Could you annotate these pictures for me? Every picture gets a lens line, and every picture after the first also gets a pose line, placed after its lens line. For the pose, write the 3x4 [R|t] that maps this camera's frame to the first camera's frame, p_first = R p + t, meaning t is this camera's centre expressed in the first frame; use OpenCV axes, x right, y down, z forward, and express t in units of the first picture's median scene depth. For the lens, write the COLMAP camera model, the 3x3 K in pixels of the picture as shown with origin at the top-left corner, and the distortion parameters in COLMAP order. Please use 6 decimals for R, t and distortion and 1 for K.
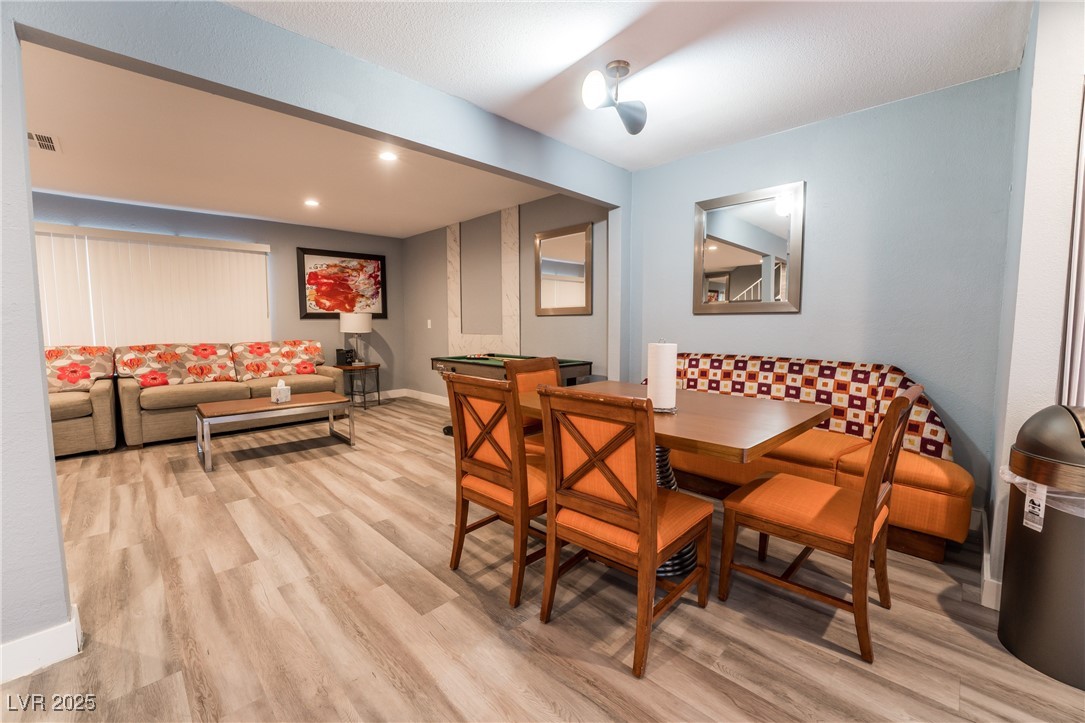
lens RADIAL K [[441.1, 0, 509.4], [0, 441.1, 358.1], [0, 0, 1]] dist [-0.001057, 0.000016]
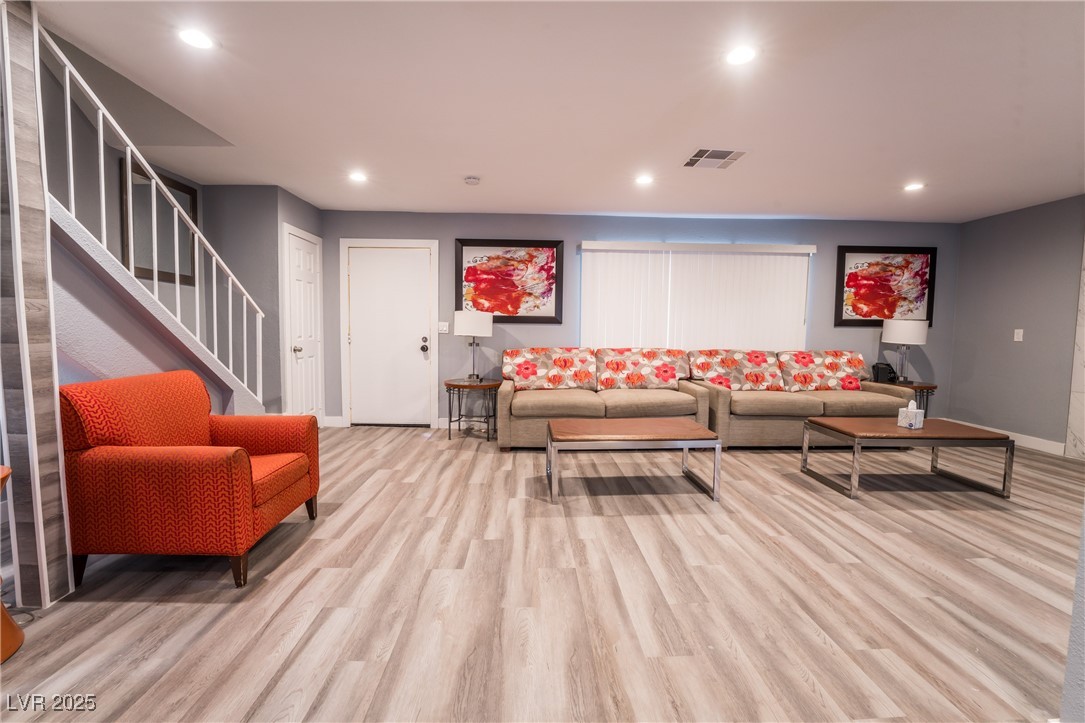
lens RADIAL K [[445.5, 0, 546.4], [0, 445.5, 359.5], [0, 0, 1]] dist [-0.019225, 0.000545]
pose [[0.765138, 0.057616, -0.641283, -0.416793], [-0.065482, 0.997787, 0.011517, 0.006198], [0.640528, 0.033180, 0.767218, -0.057438]]
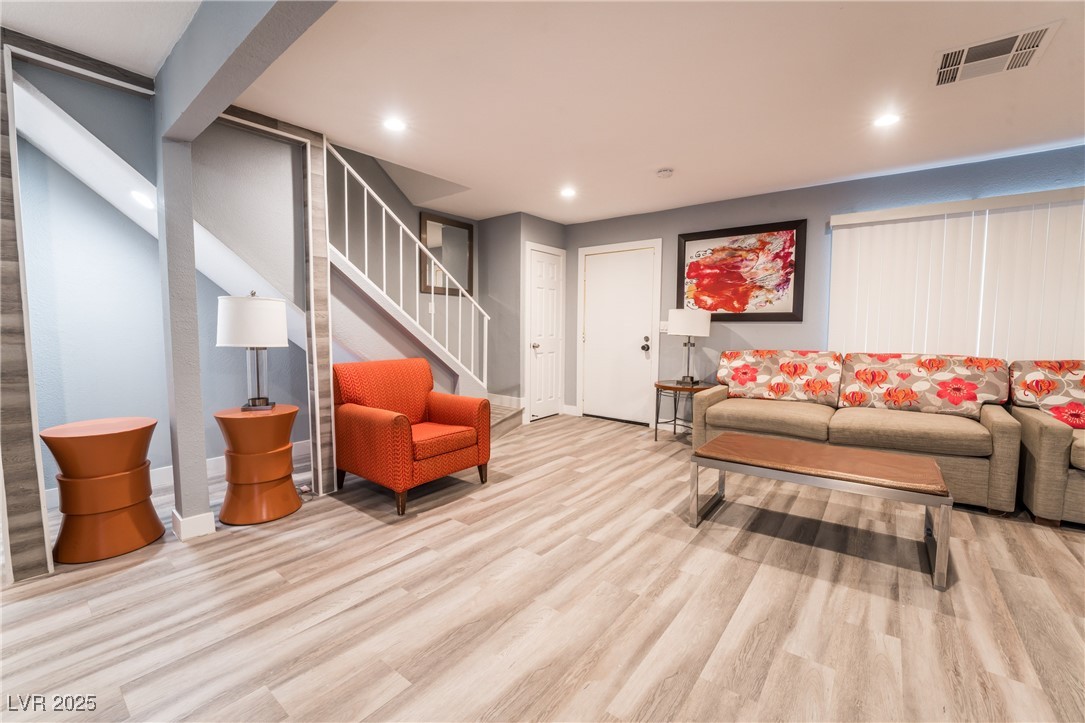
lens RADIAL K [[445.5, 0, 546.4], [0, 445.5, 359.5], [0, 0, 1]] dist [-0.019225, 0.000545]
pose [[0.177922, 0.078538, -0.980906, -0.314709], [-0.082107, 0.994519, 0.064735, -0.009704], [0.980613, 0.069021, 0.183395, 0.132975]]
